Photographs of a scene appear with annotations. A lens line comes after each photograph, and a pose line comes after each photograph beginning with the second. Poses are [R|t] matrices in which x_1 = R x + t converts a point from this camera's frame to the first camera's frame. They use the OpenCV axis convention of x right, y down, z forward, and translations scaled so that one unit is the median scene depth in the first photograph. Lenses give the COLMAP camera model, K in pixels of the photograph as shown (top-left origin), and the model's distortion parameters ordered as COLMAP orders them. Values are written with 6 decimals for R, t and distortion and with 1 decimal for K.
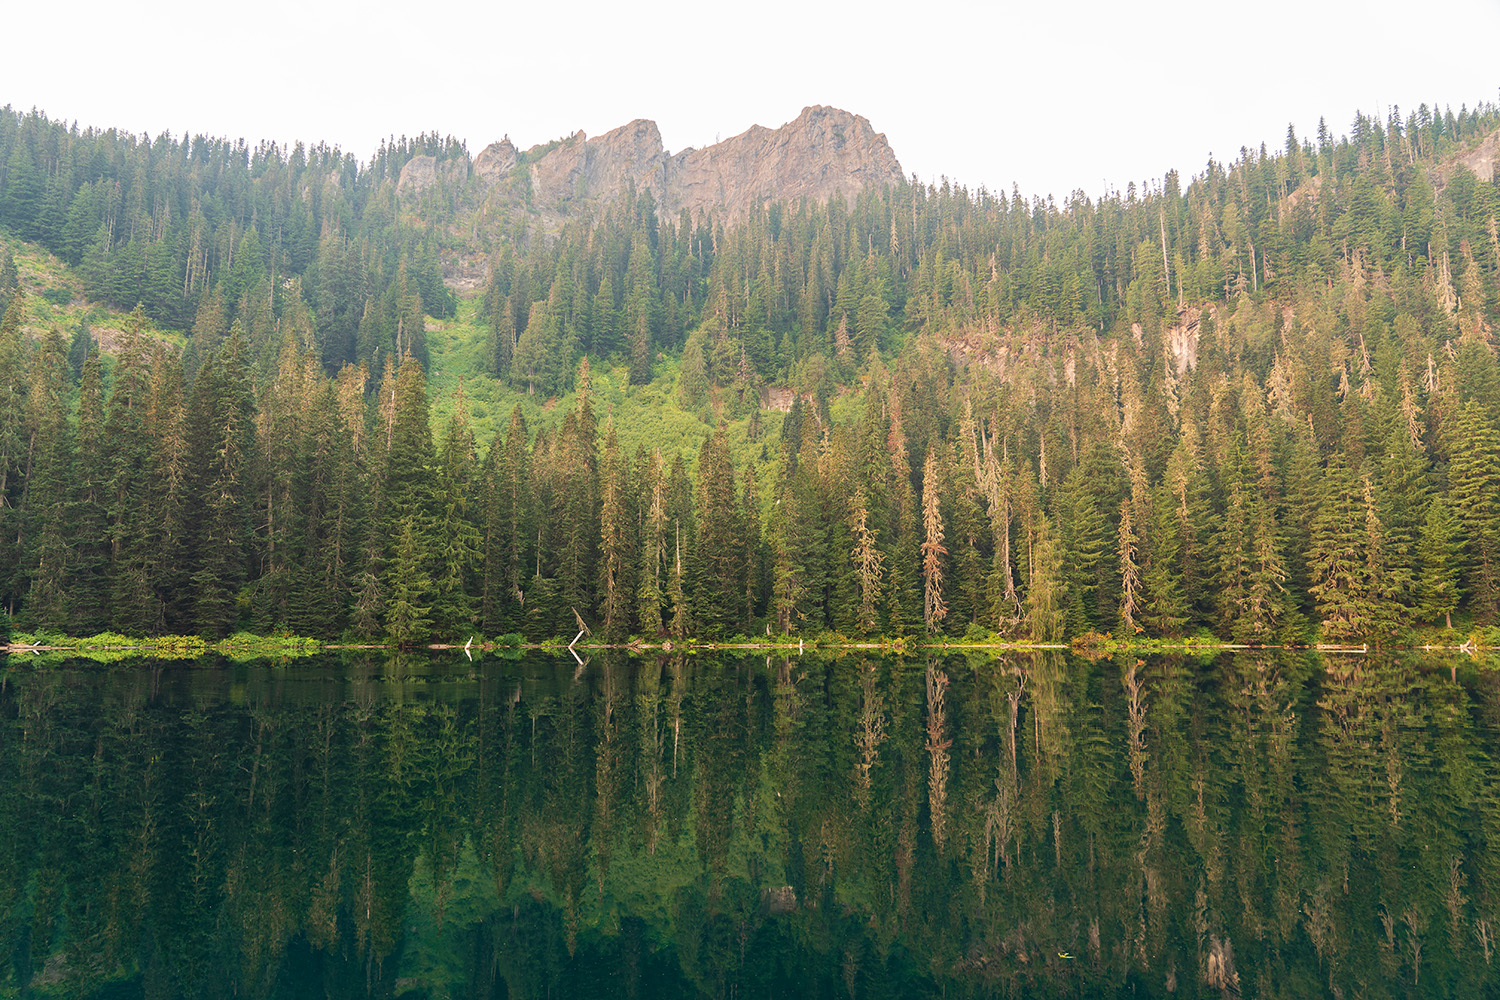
lens RADIAL K [[1039.2, 0, 750.0], [0, 1039.2, 500.0], [0, 0, 1]] dist [0.002568, 0.002669]
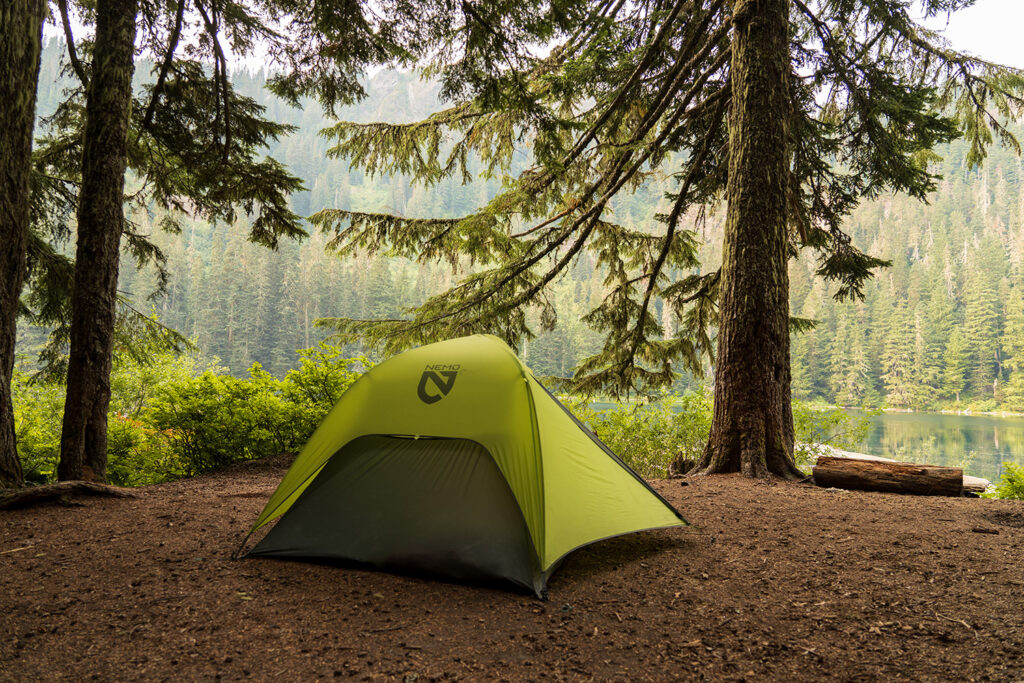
lens RADIAL K [[709.4, 0, 512.0], [0, 709.4, 341.5], [0, 0, 1]] dist [0.002568, 0.002669]
pose [[0.999296, 0.032656, -0.018470, -0.063180], [-0.031417, 0.997470, 0.063764, -0.028935], [0.020506, -0.063139, 0.997794, -0.198990]]
